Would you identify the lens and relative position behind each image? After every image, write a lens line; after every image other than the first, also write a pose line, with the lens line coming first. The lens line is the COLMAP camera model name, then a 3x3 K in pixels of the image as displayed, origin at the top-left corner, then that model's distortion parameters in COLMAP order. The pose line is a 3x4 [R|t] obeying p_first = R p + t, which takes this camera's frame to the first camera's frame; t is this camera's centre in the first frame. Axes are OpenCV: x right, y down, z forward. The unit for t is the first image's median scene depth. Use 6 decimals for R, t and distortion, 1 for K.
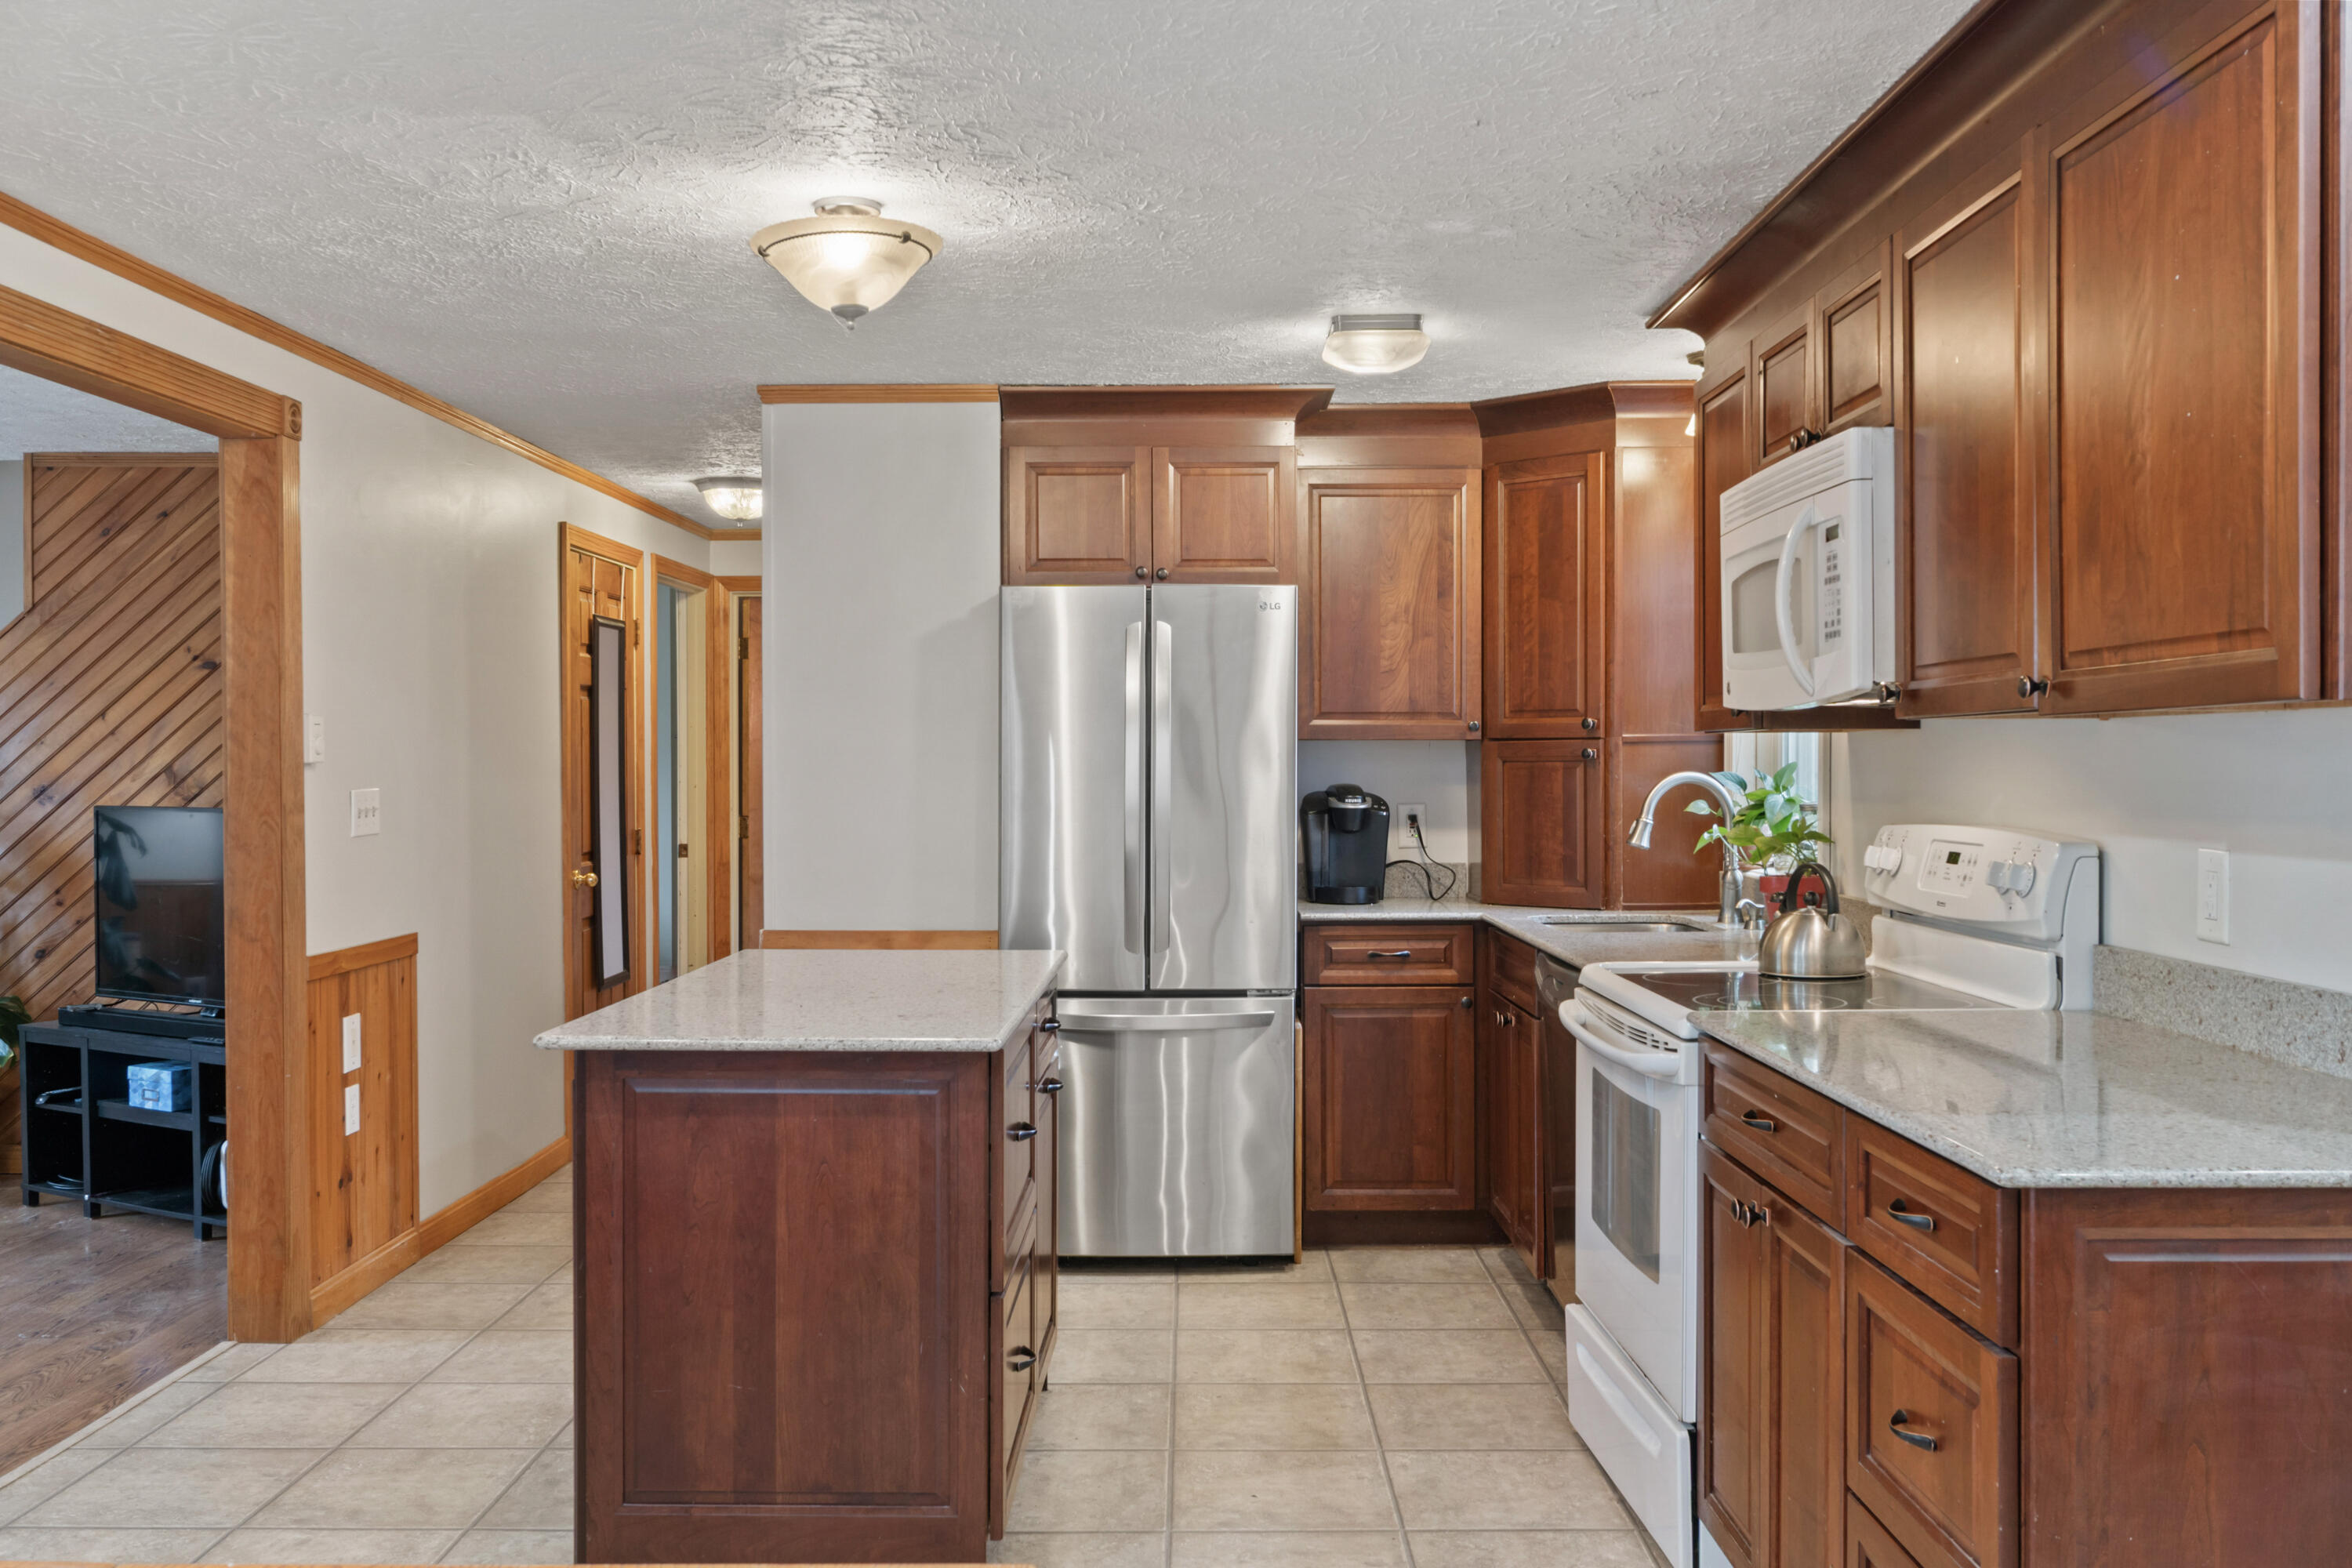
lens RADIAL K [[1997.5, 0, 1185.9], [0, 1997.5, 792.0], [0, 0, 1]] dist [-0.003929, -0.000565]
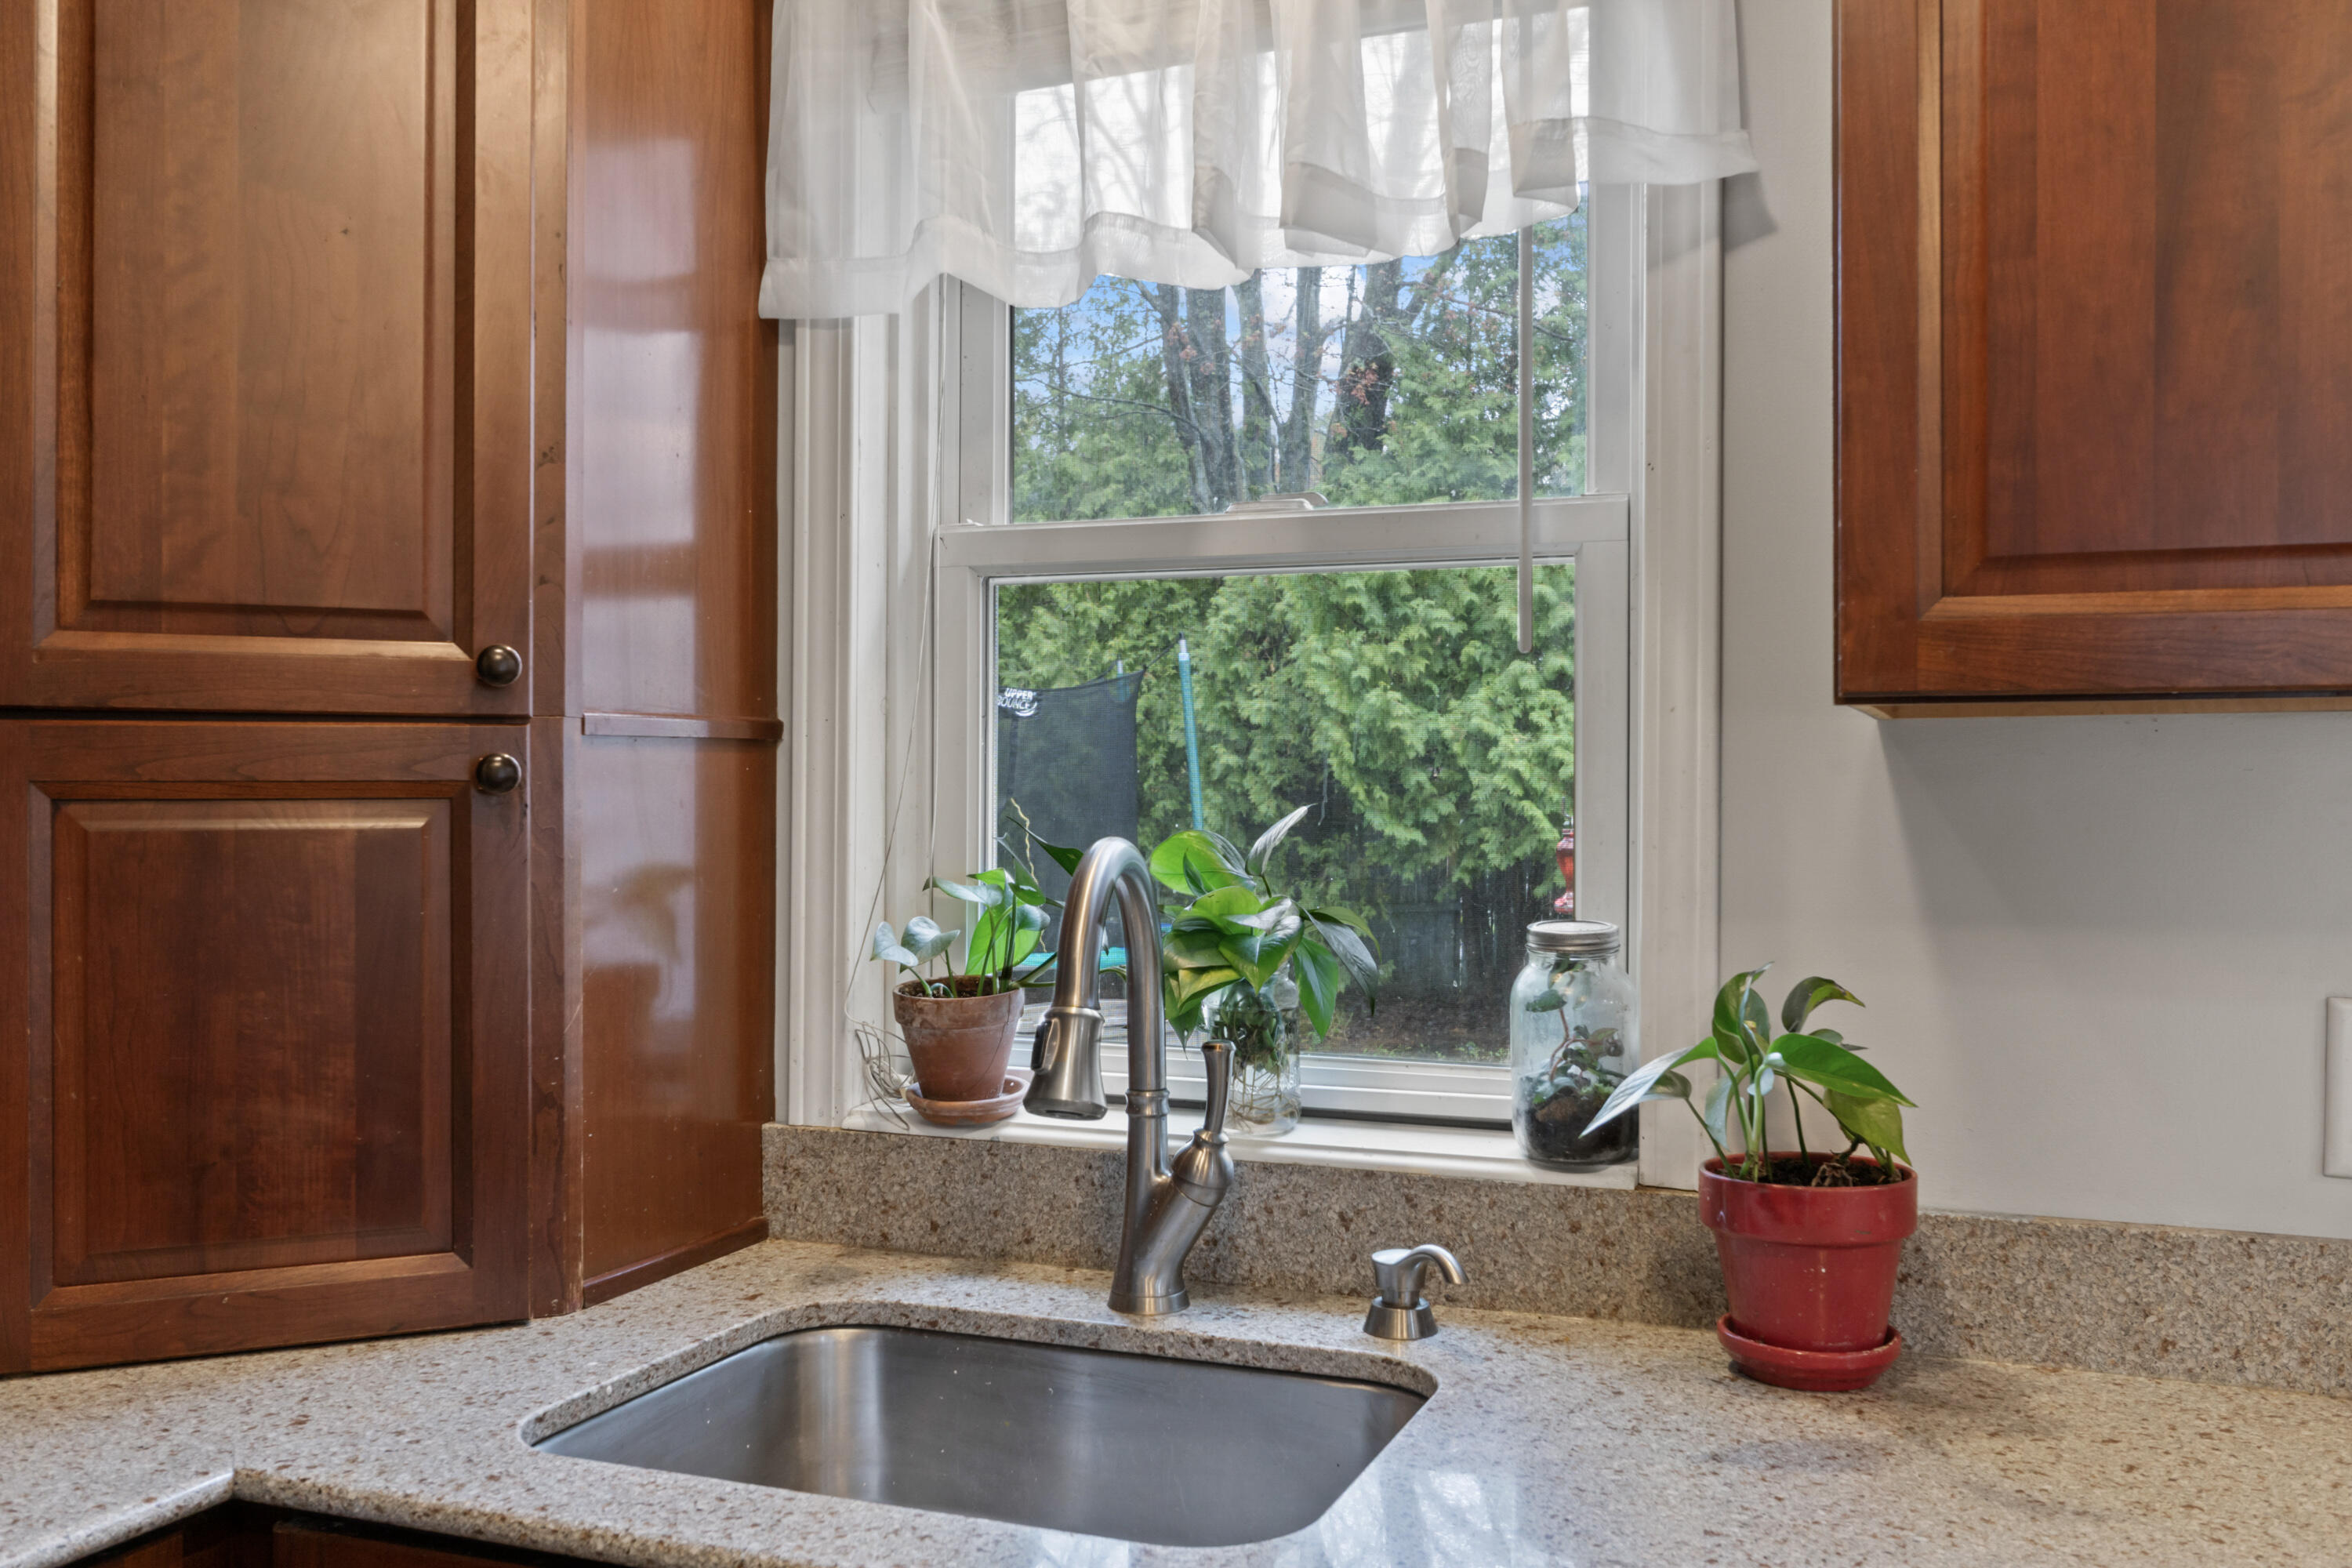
lens RADIAL K [[1997.5, 0, 1179.5], [0, 1997.5, 785.4], [0, 0, 1]] dist [-0.003929, -0.000565]
pose [[0.377048, 0.002899, 0.926189, -0.024379], [0.012753, 0.999884, -0.008322, -0.016864], [-0.926106, 0.014949, 0.376967, 0.970375]]
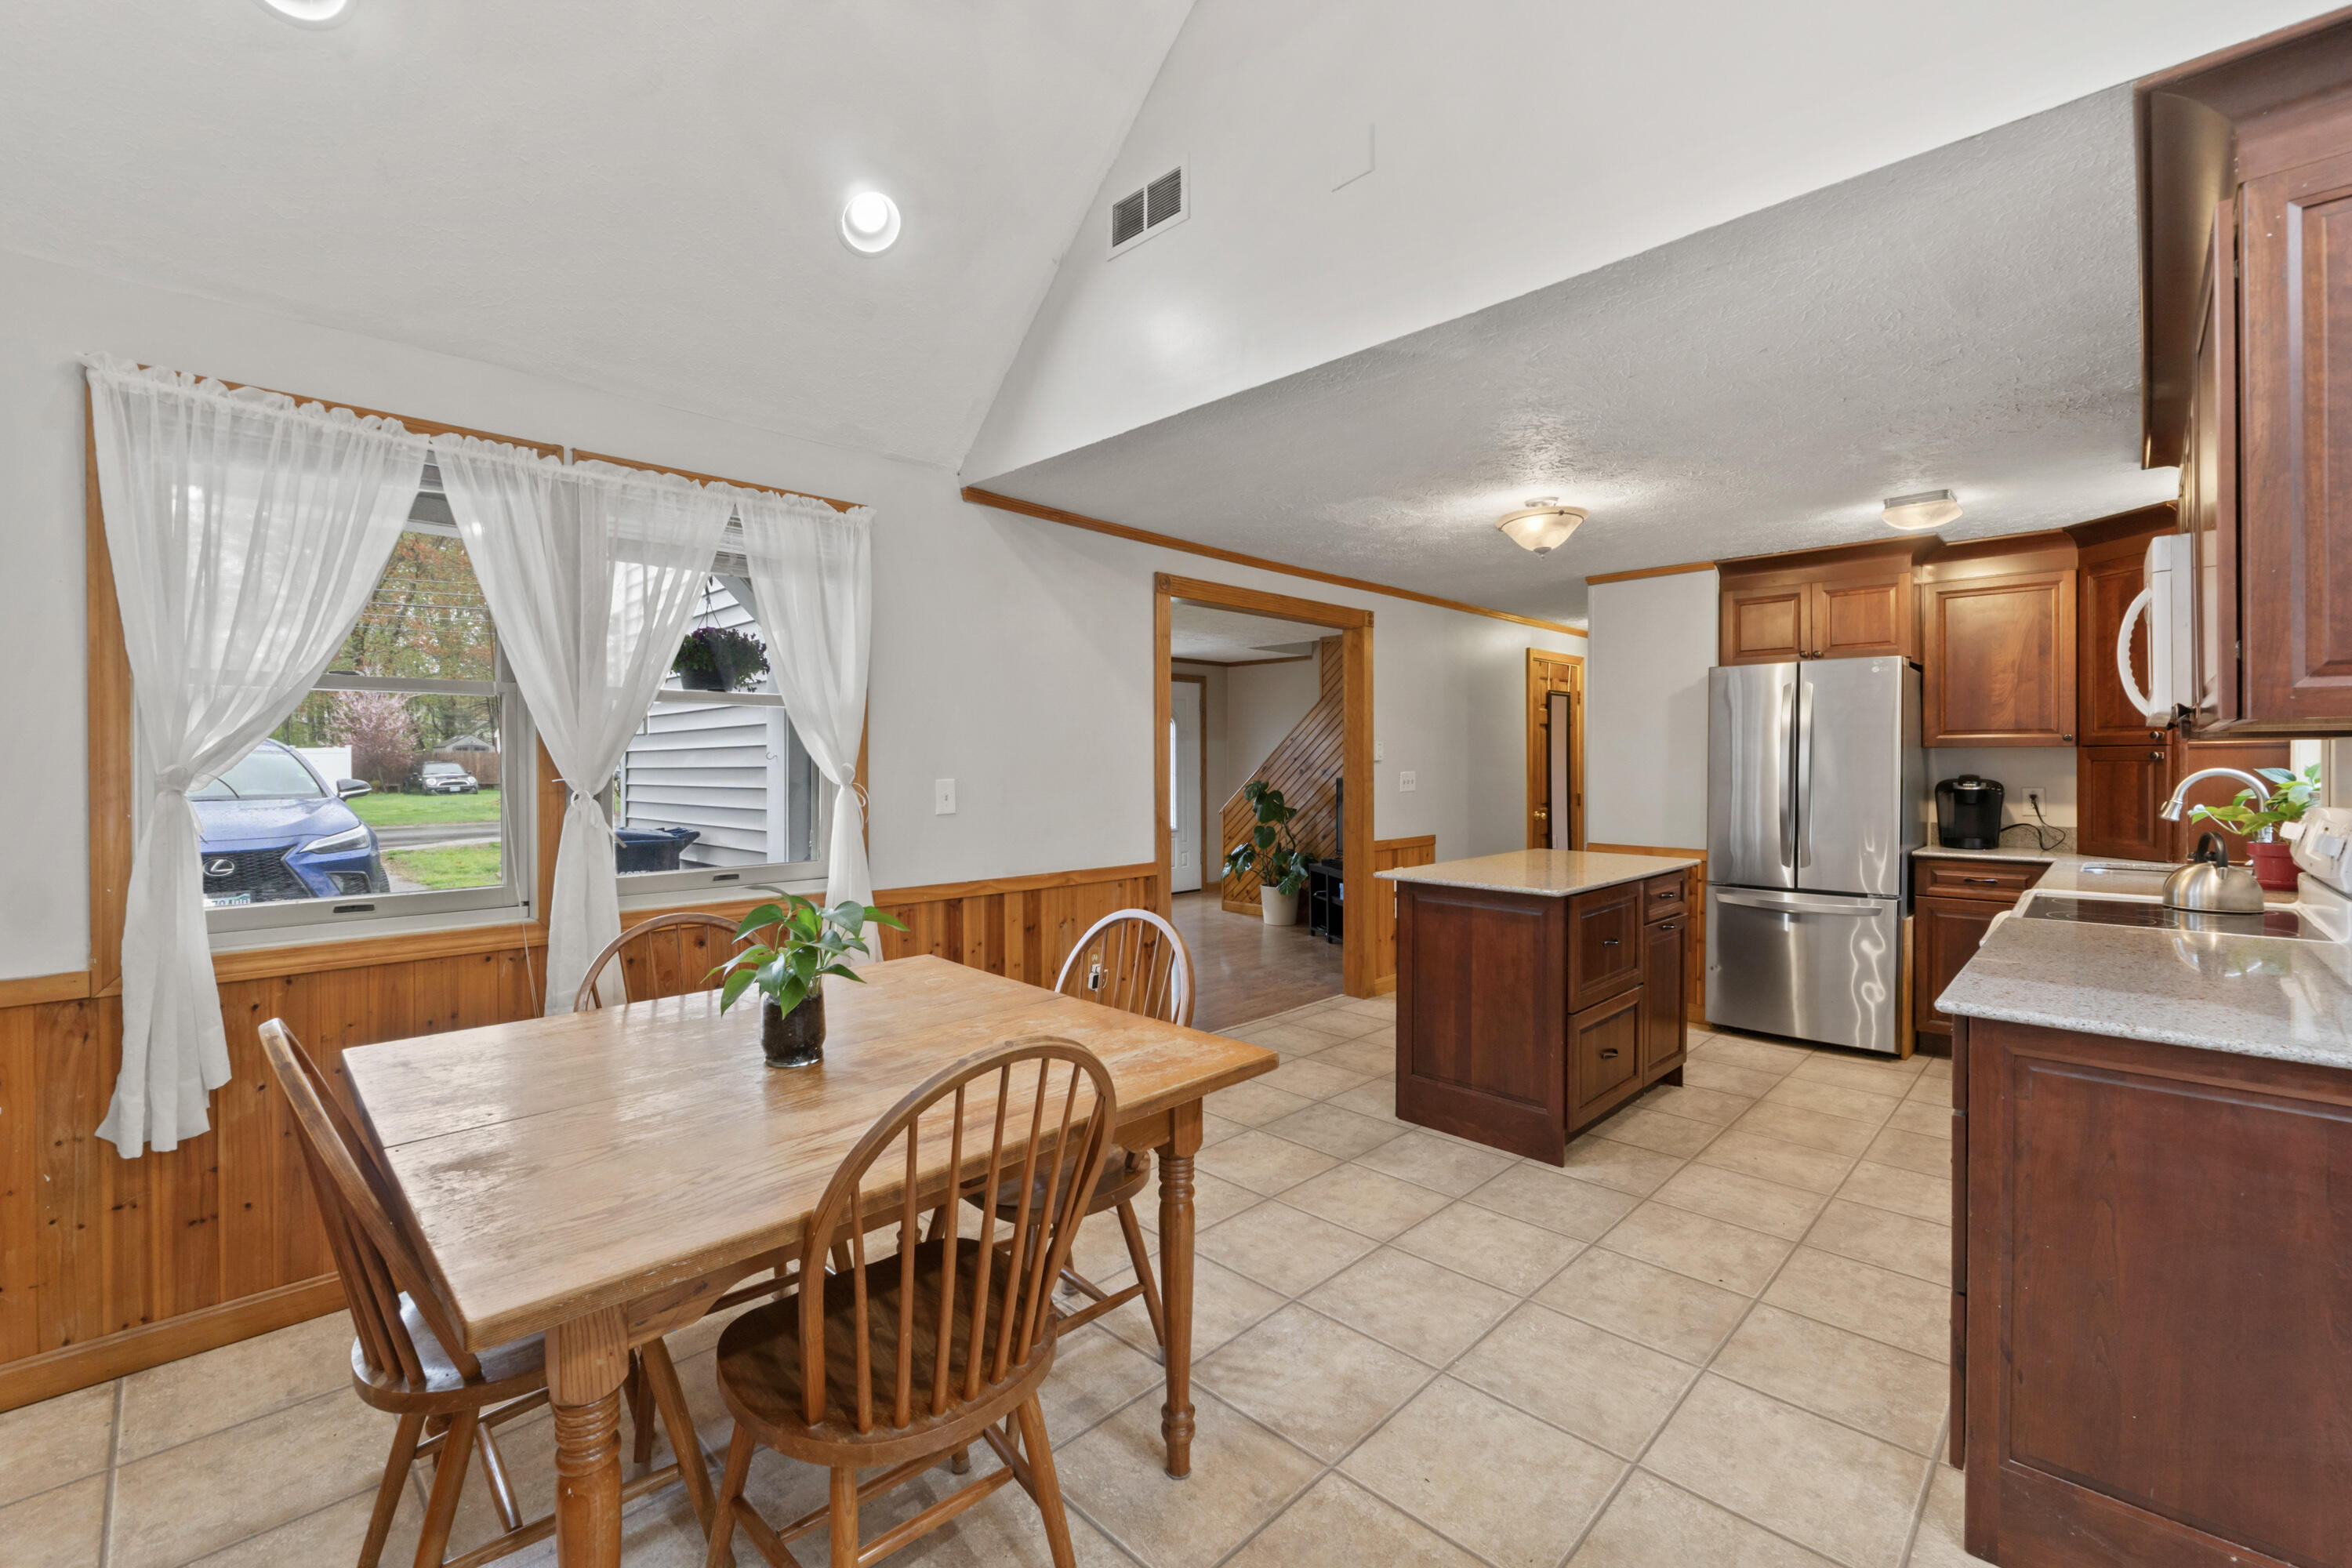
lens RADIAL K [[994.8, 0, 1177.3], [0, 994.8, 767.2], [0, 0, 1]] dist [-0.009425, 0.000325]
pose [[0.713793, 0.006102, -0.700330, 0.235508], [-0.011440, 0.999930, -0.002948, -0.000146], [0.700263, 0.010116, 0.713813, -0.025774]]
